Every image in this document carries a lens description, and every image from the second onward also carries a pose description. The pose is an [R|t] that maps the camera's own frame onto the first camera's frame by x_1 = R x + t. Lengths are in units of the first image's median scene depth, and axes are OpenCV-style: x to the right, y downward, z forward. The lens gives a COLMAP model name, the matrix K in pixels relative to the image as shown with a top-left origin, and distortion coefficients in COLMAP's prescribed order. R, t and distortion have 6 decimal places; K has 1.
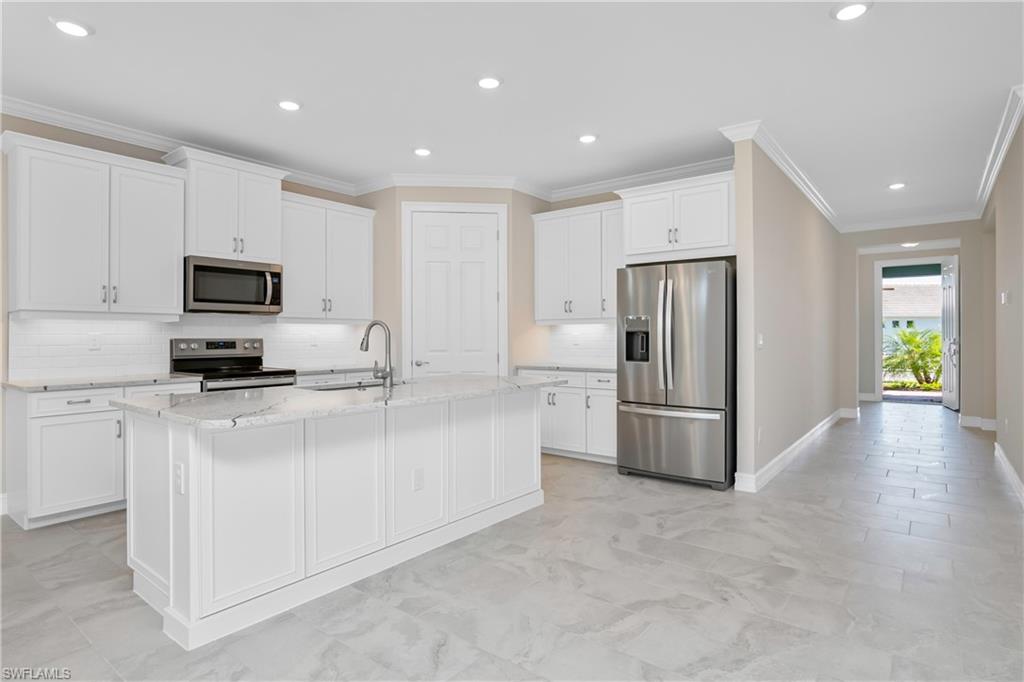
lens RADIAL K [[544.4, 0, 513.4], [0, 544.4, 331.2], [0, 0, 1]] dist [-0.018854, 0.003830]
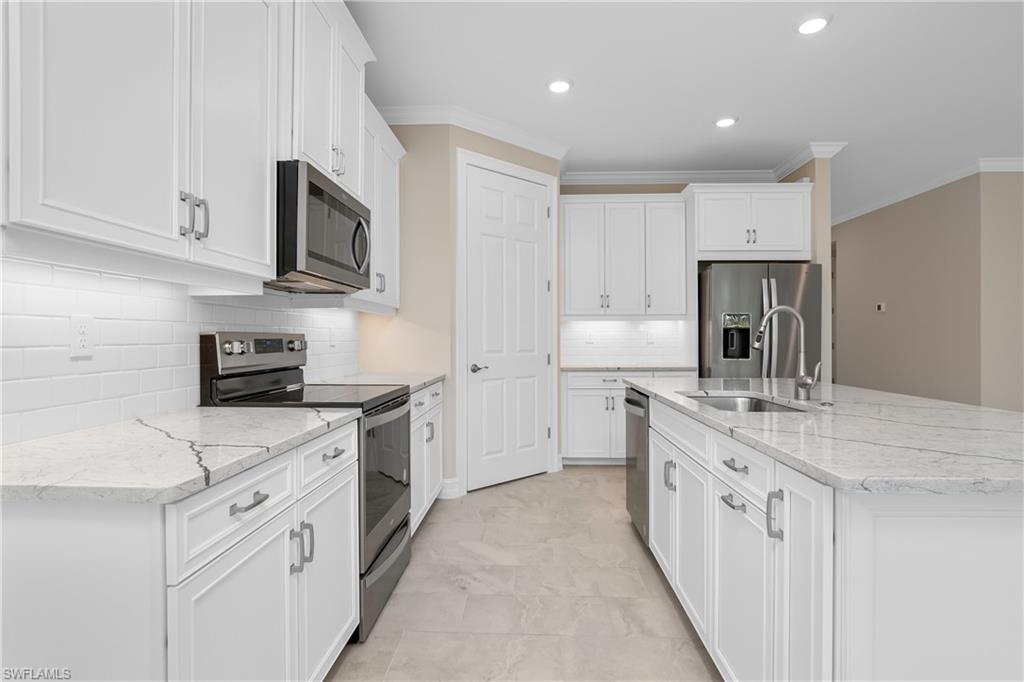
lens RADIAL K [[512.3, 0, 506.5], [0, 512.3, 338.1], [0, 0, 1]] dist [-0.029924, 0.009506]
pose [[0.819546, 0.000552, 0.573013, -0.673406], [-0.006909, 0.999936, 0.008918, 0.013276], [-0.572972, -0.011268, 0.819498, 0.494302]]
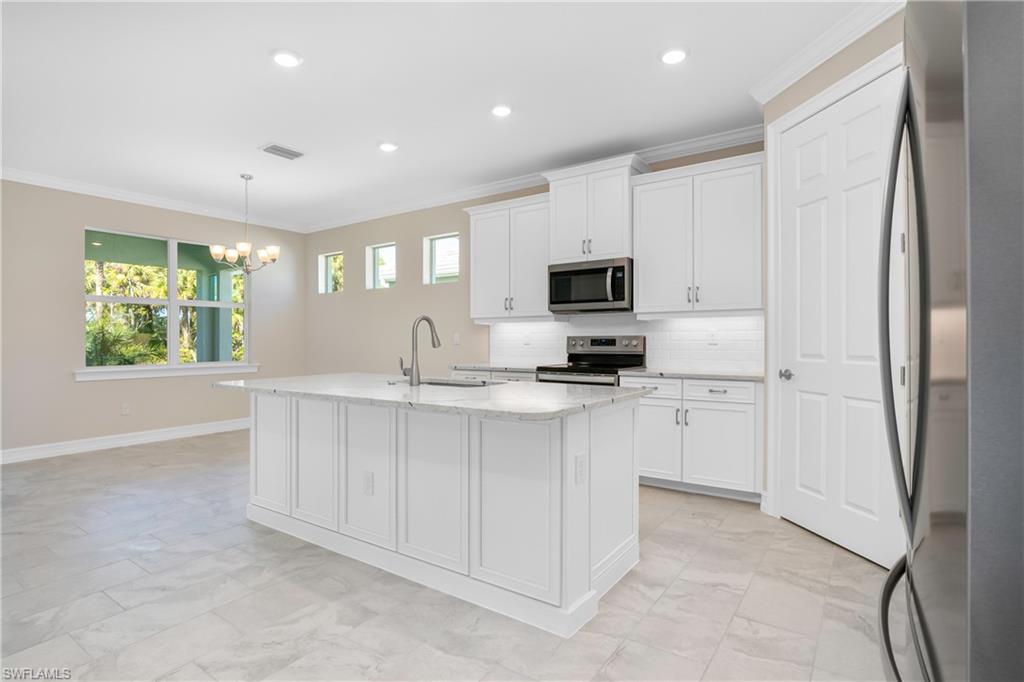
lens RADIAL K [[512.3, 0, 521.0], [0, 512.3, 351.5], [0, 0, 1]] dist [-0.029924, 0.009506]
pose [[0.068818, 0.024175, -0.997336, 0.484753], [0.013305, 0.999595, 0.025148, 0.017498], [0.997540, -0.015000, 0.068469, 0.817525]]
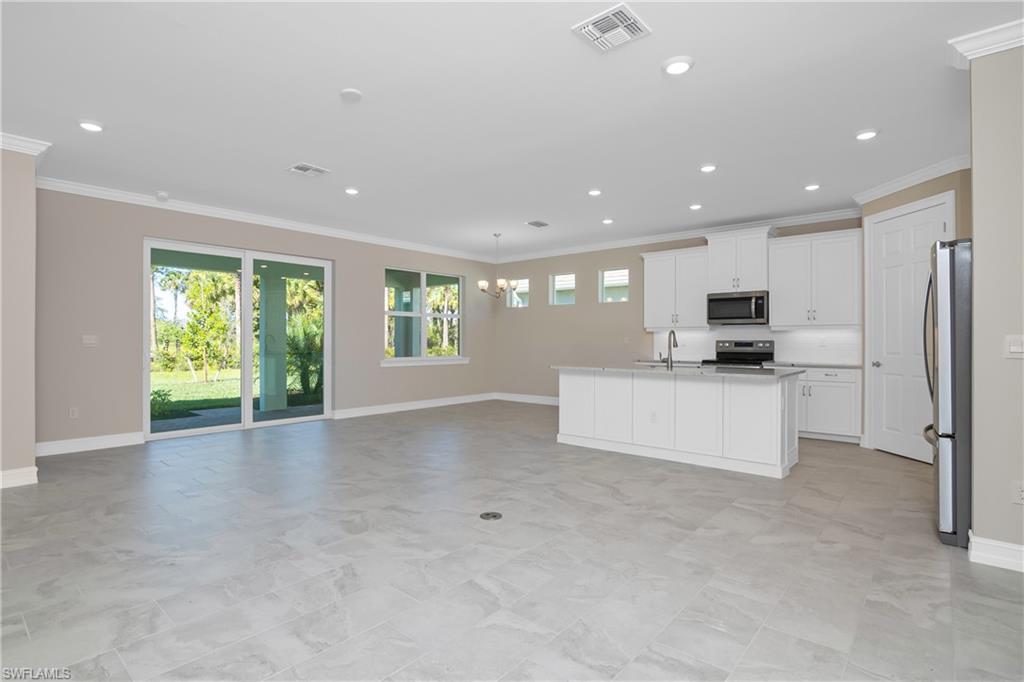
lens RADIAL K [[512.3, 0, 514.9], [0, 512.3, 340.7], [0, 0, 1]] dist [-0.029924, 0.009506]
pose [[-0.045551, 0.005155, -0.998949, 1.068362], [0.009989, 0.999939, 0.004704, 0.000906], [0.998912, -0.009764, -0.045599, 0.413633]]
